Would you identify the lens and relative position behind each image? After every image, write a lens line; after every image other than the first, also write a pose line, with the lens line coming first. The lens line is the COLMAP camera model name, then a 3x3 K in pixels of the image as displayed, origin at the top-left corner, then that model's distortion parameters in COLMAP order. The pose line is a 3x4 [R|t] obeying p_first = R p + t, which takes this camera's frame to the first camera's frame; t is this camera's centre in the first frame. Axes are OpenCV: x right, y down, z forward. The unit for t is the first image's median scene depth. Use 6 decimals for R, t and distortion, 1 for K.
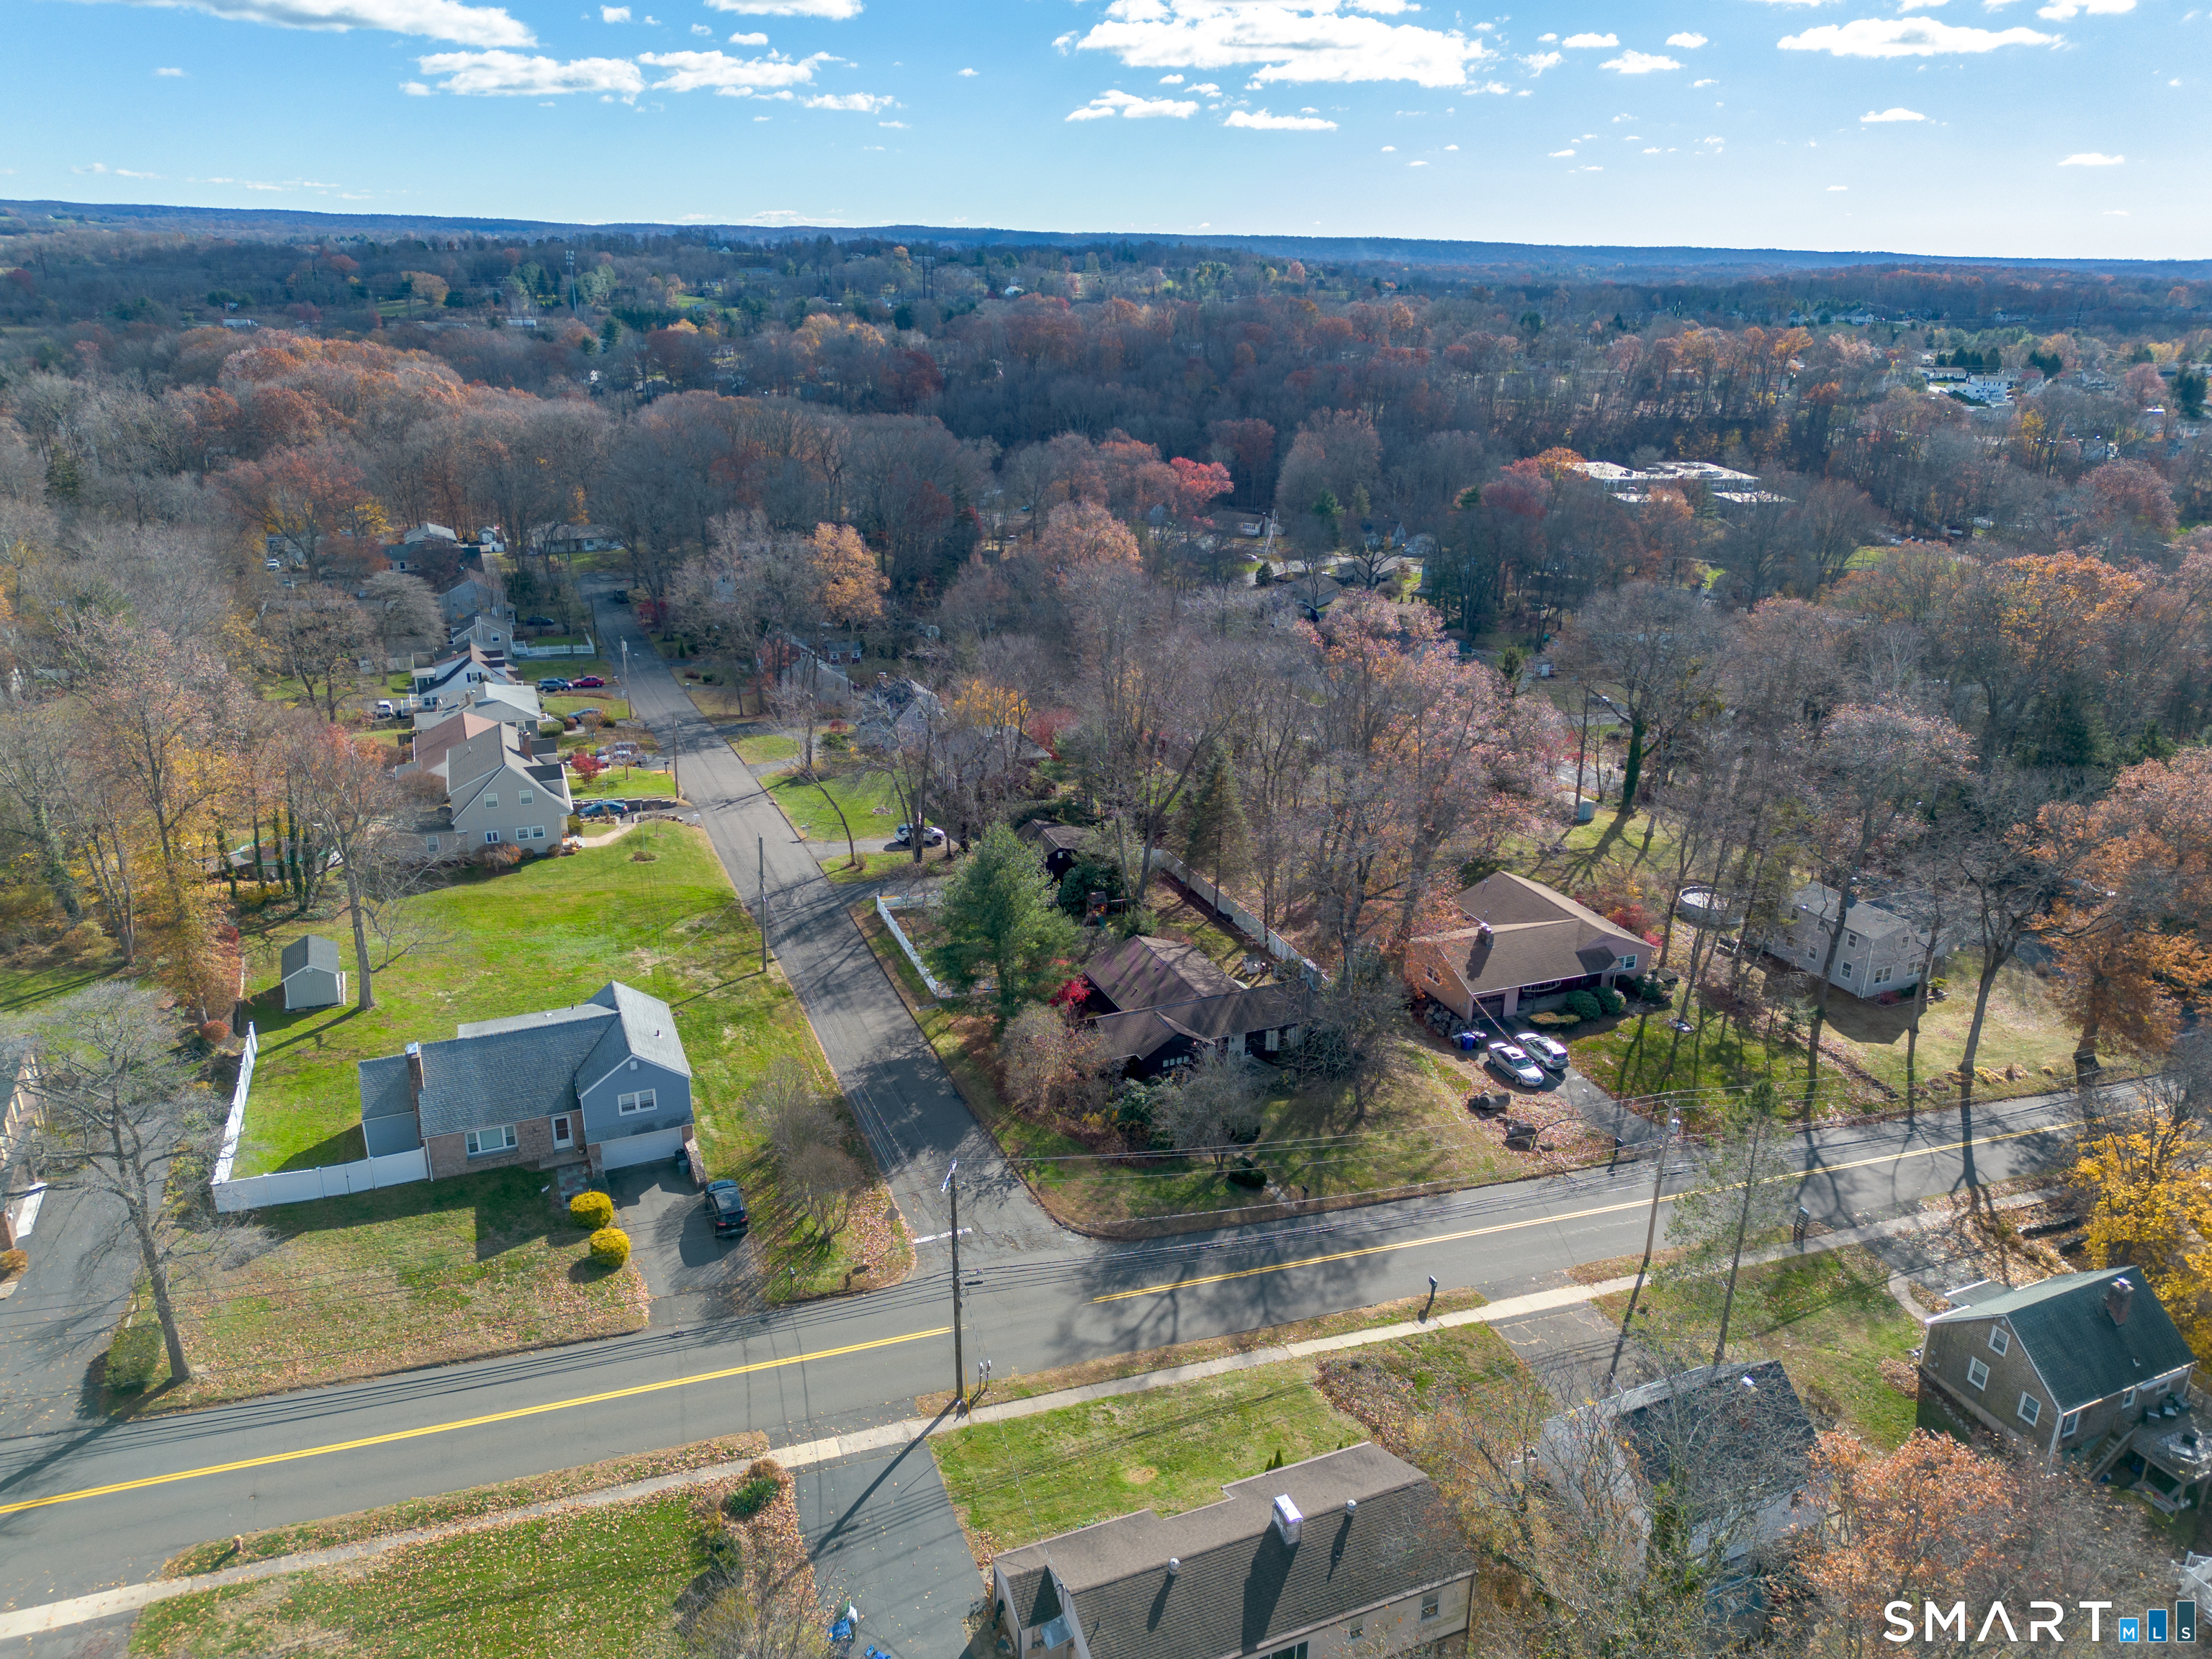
lens RADIAL K [[1564.8, 0, 1095.5], [0, 1564.8, 823.2], [0, 0, 1]] dist [0.058401, -0.004148]
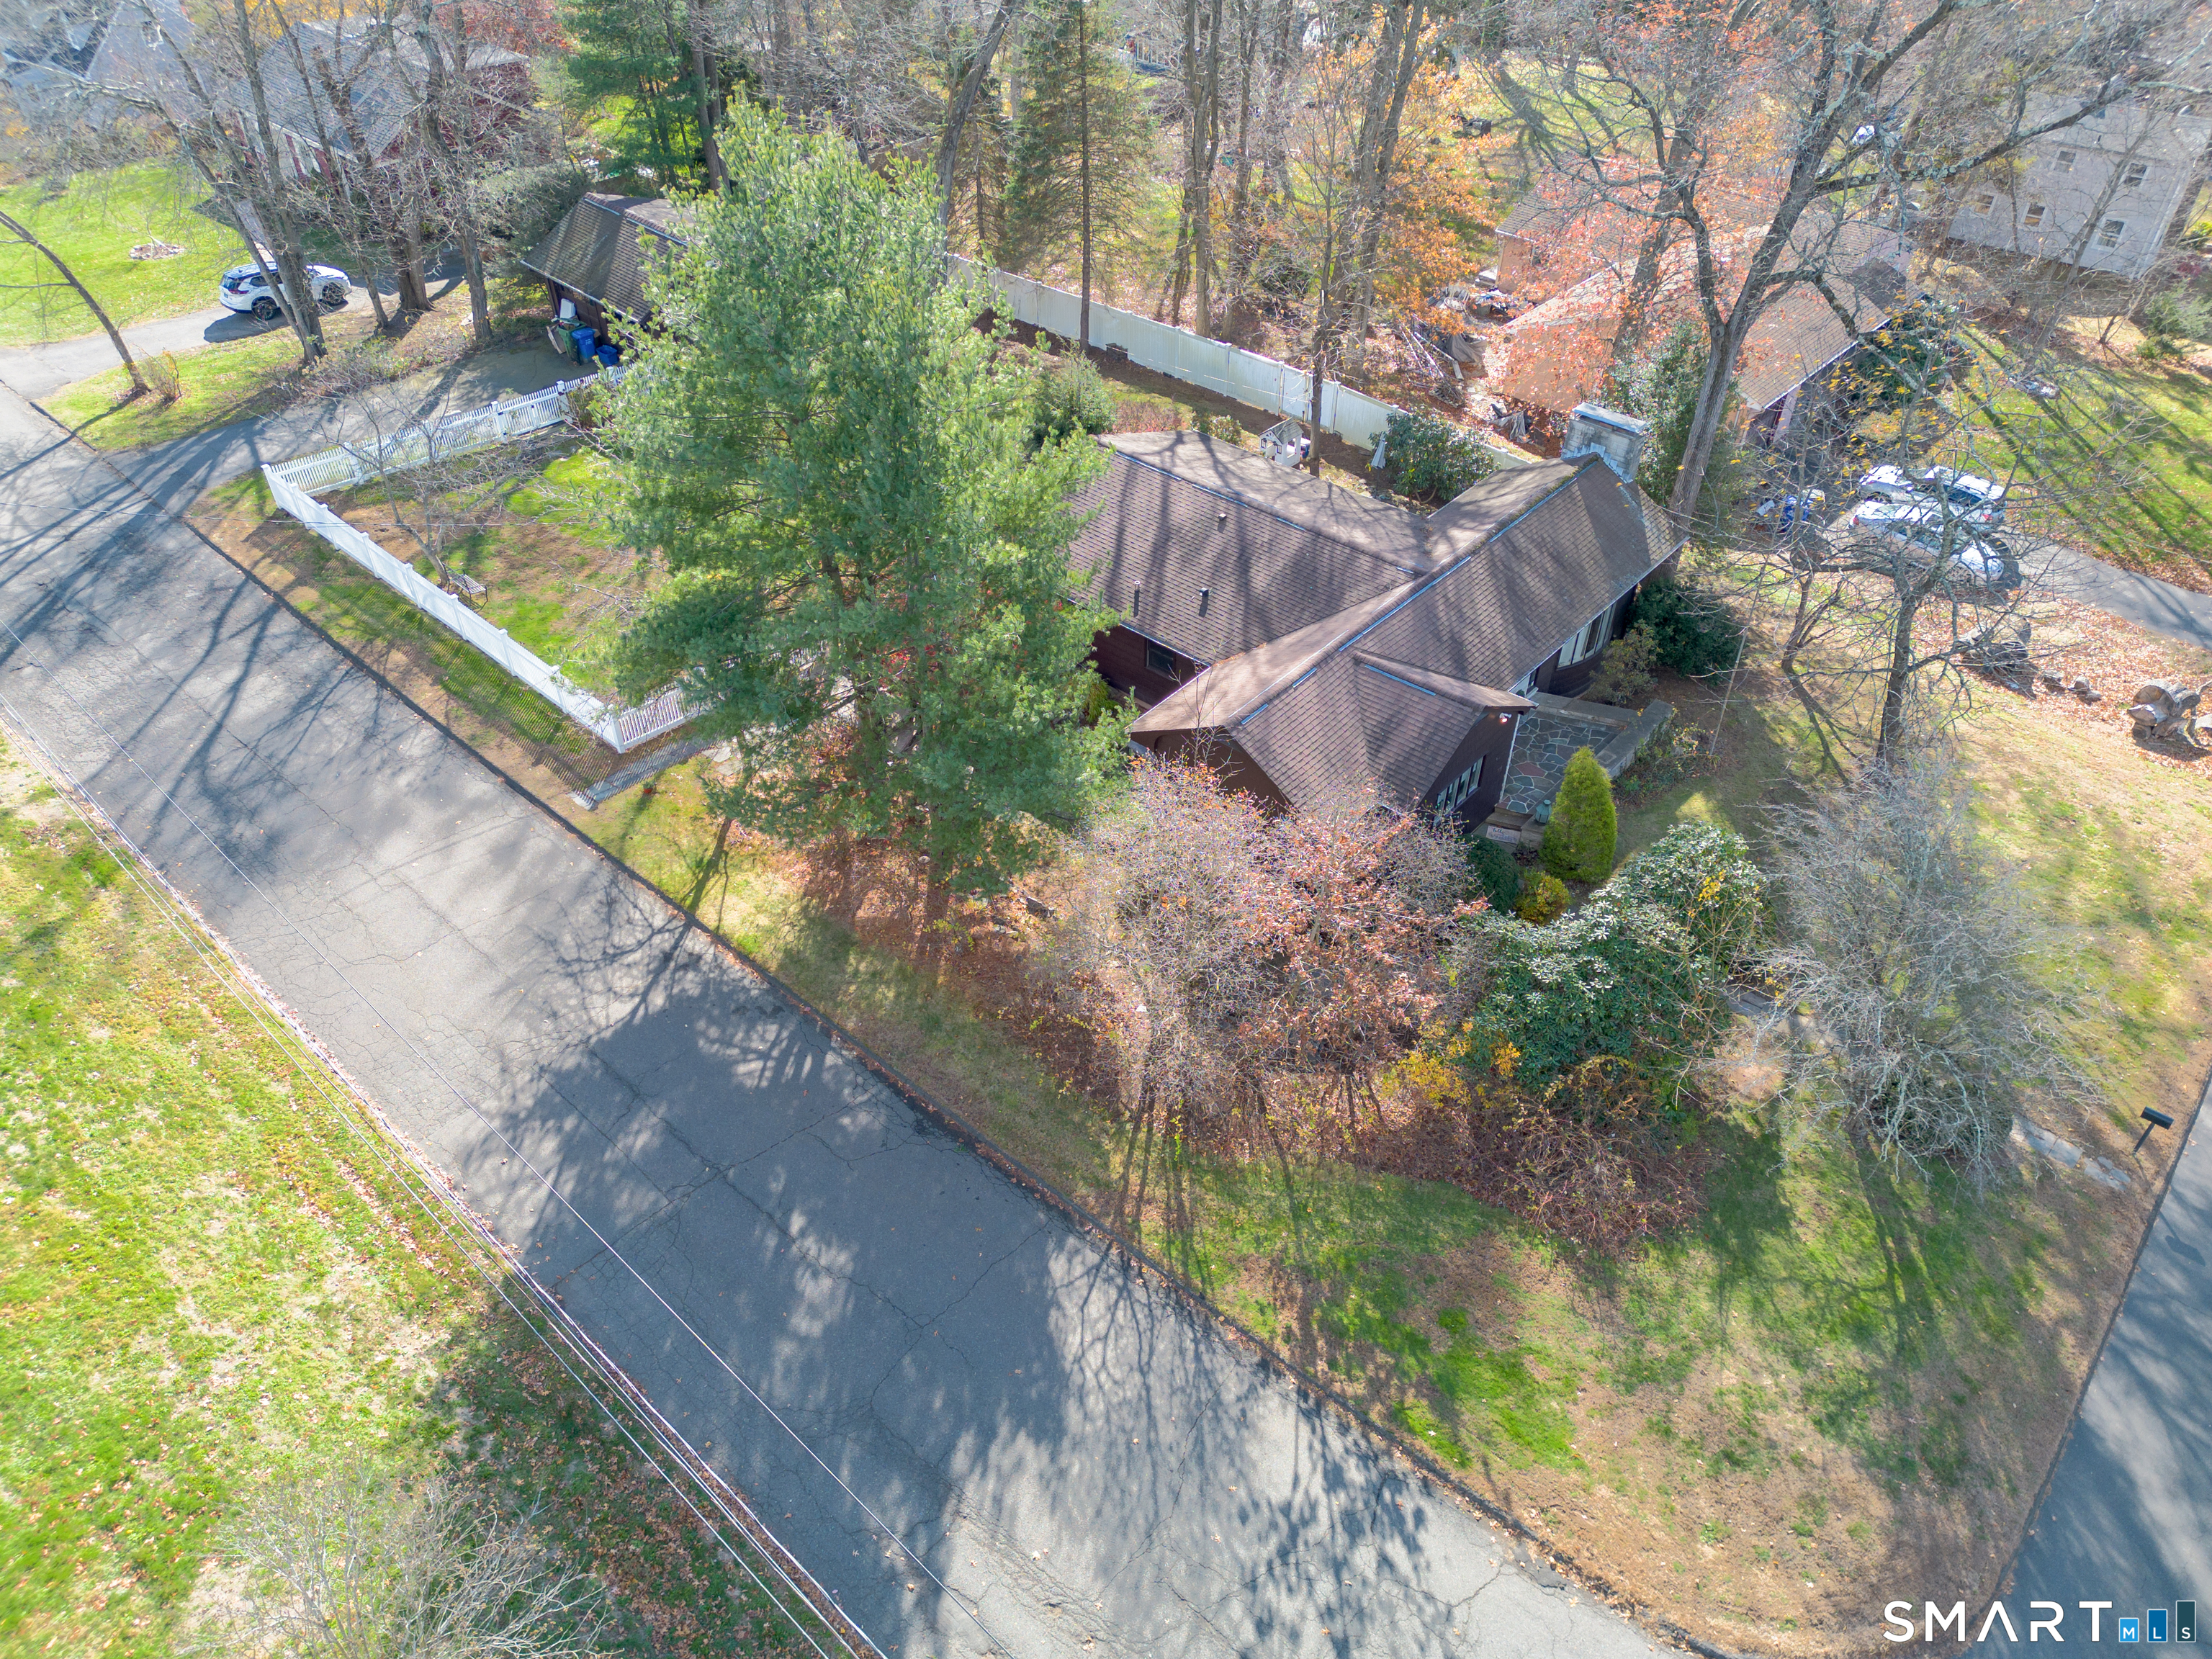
lens RADIAL K [[1601.0, 0, 1106.0], [0, 1601.0, 829.5], [0, 0, 1]] dist [0.102813, -0.115109]
pose [[0.907778, -0.282410, 0.310135, -0.112206], [0.160513, 0.916992, 0.365187, 0.019152], [-0.387524, -0.281727, 0.877756, 0.624059]]
